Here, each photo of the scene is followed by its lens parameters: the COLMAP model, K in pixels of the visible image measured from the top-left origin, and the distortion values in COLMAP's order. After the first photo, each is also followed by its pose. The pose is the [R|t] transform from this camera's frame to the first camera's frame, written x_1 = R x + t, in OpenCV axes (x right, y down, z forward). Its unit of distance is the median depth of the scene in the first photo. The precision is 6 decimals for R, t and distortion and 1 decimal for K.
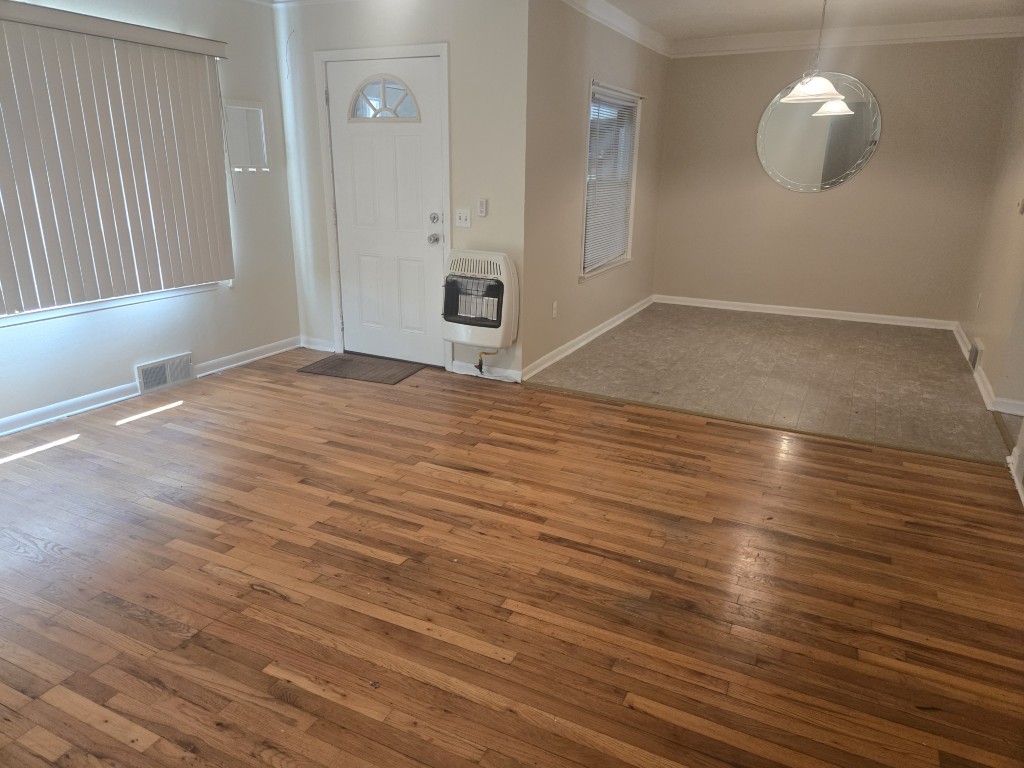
lens RADIAL K [[687.7, 0, 510.8], [0, 687.7, 378.1], [0, 0, 1]] dist [0.084172, -0.069419]
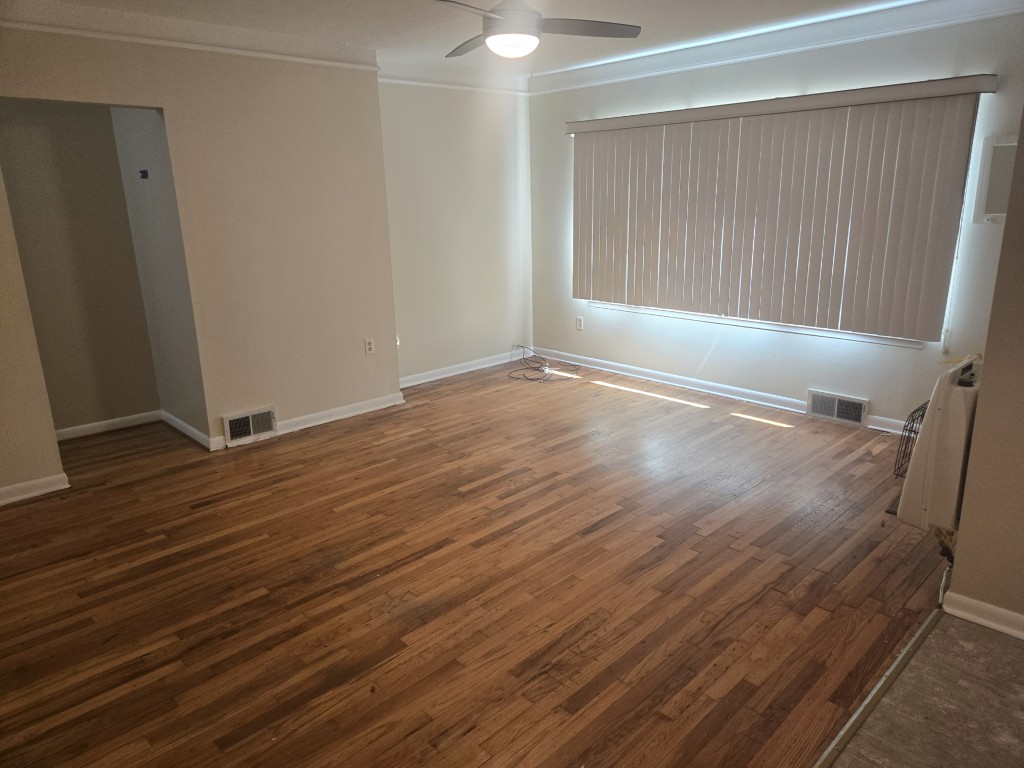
lens RADIAL K [[687.7, 0, 510.8], [0, 687.7, 378.1], [0, 0, 1]] dist [0.084172, -0.069419]
pose [[-0.346875, 0.229106, -0.909499, 0.810501], [-0.262839, 0.907105, 0.328748, -0.343365], [0.900330, 0.353086, -0.254434, 1.049774]]
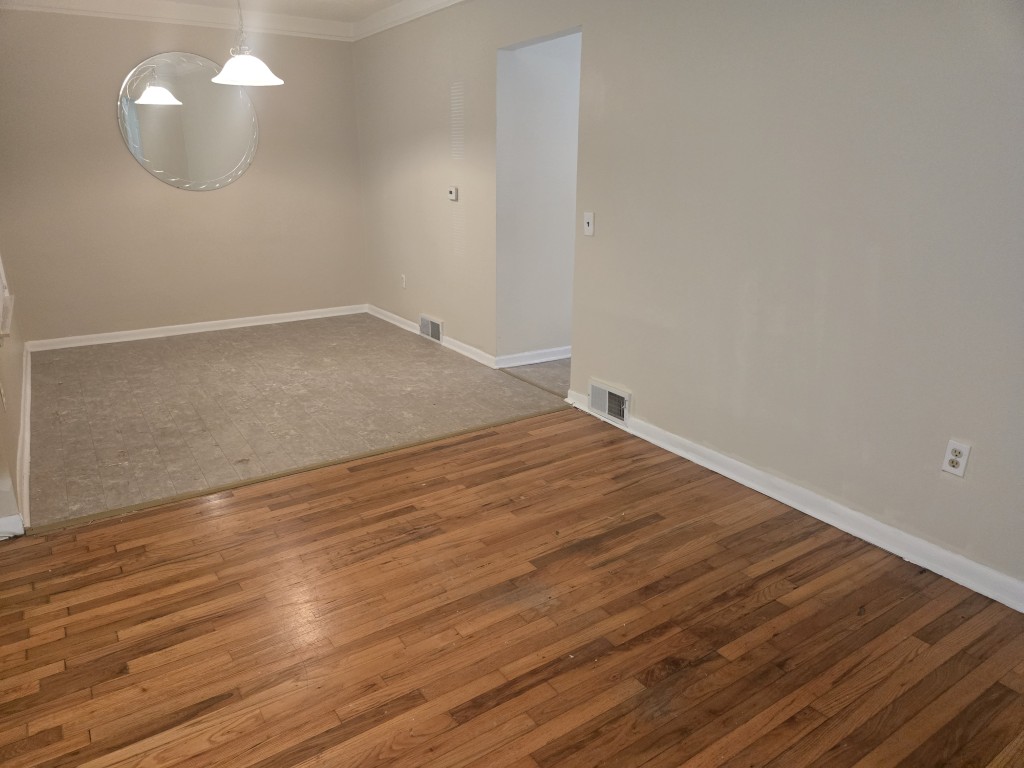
lens RADIAL K [[687.7, 0, 510.8], [0, 687.7, 378.1], [0, 0, 1]] dist [0.084172, -0.069419]
pose [[0.500642, -0.269195, 0.822734, -0.311731], [0.269121, 0.951723, 0.147637, -0.127072], [-0.822758, 0.147502, 0.548919, 0.448600]]
